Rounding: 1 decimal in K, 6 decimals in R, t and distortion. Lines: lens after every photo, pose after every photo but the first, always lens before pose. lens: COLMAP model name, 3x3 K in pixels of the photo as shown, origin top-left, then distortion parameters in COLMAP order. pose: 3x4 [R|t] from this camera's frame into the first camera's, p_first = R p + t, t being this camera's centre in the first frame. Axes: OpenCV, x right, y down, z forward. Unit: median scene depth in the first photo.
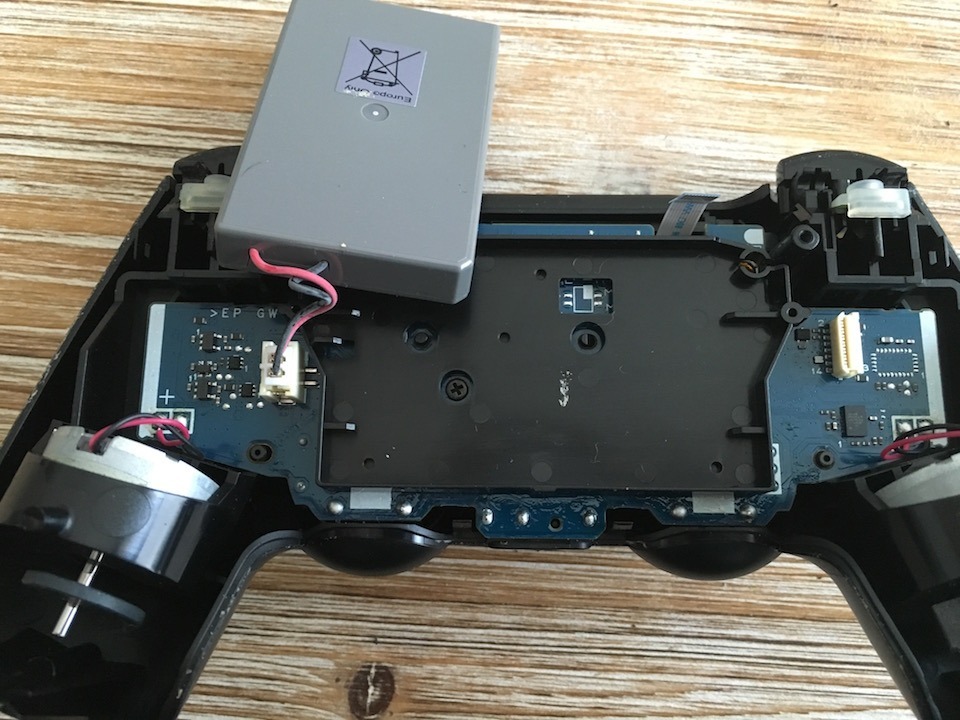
lens RADIAL K [[871.1, 0, 479.5], [0, 871.1, 336.5], [0, 0, 1]] dist [0.014747, 0.001052]
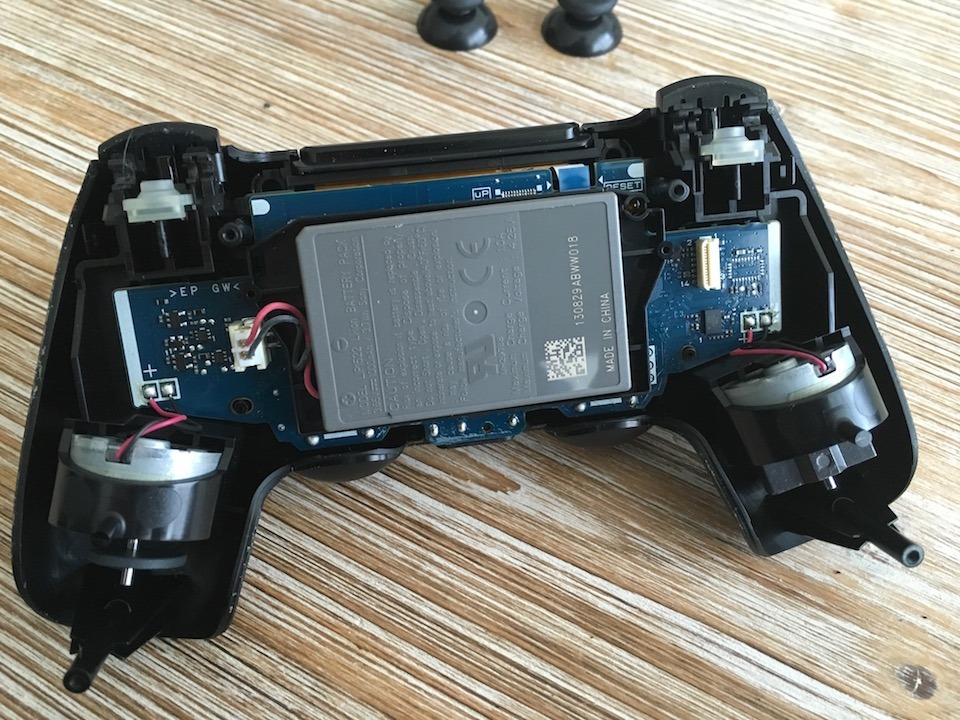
lens RADIAL K [[861.9, 0, 480.0], [0, 861.9, 360.0], [0, 0, 1]] dist [0.112950, -0.263344]
pose [[0.987490, -0.123890, 0.097548, -0.033412], [0.073200, 0.908098, 0.412310, -0.397172], [-0.139664, -0.400011, 0.905806, -0.116855]]
